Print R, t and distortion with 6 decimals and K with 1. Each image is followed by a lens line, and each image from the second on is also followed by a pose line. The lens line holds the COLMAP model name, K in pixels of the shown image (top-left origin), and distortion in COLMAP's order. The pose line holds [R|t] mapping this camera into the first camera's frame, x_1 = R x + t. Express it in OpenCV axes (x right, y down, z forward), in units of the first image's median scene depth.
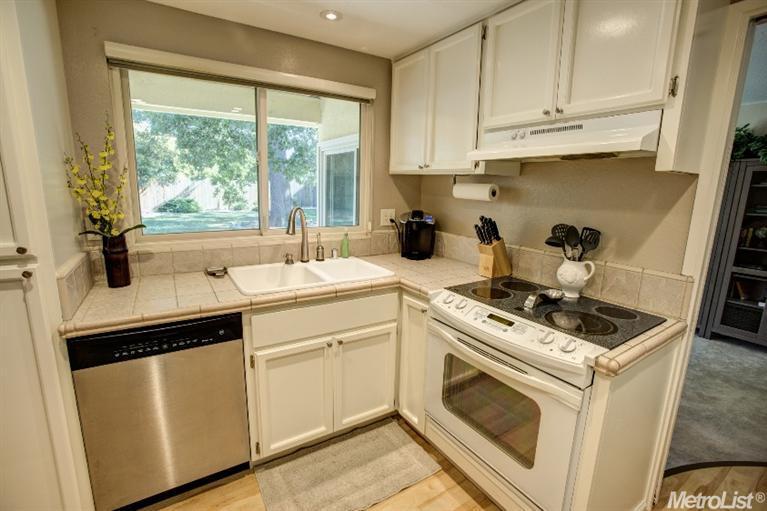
lens RADIAL K [[354.5, 0, 383.5], [0, 354.5, 255.5], [0, 0, 1]] dist [-0.069618, 0.029281]
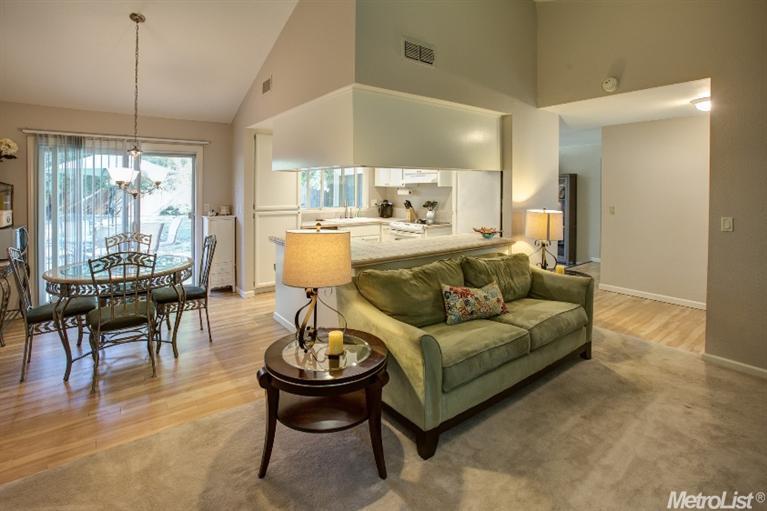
lens RADIAL K [[354.5, 0, 383.5], [0, 354.5, 255.5], [0, 0, 1]] dist [-0.069618, 0.029281]
pose [[0.995566, -0.036961, 0.086499, -0.249967], [0.037622, 0.999274, -0.006023, 0.463429], [-0.086214, 0.009250, 0.996234, -2.493564]]
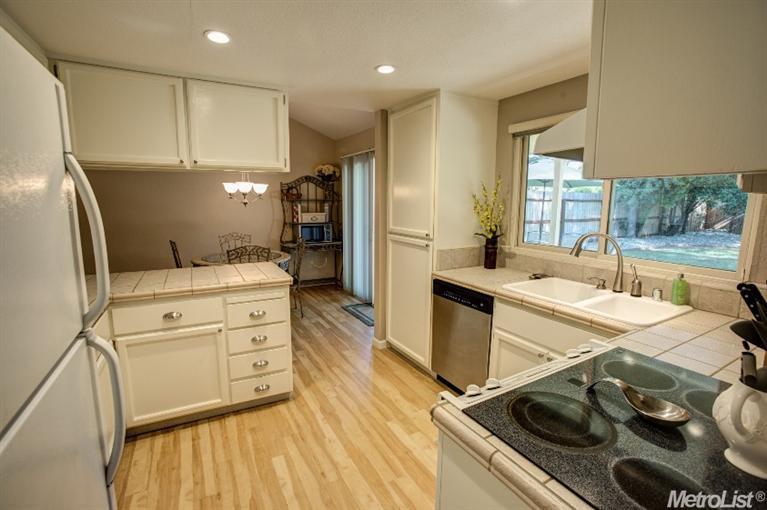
lens RADIAL K [[354.5, 0, 383.5], [0, 354.5, 255.0], [0, 0, 1]] dist [-0.069618, 0.029281]
pose [[-0.050177, 0.126846, -0.990653, 0.952692], [-0.202195, 0.970072, 0.134452, -0.100722], [0.978059, 0.207051, -0.023027, 0.513150]]
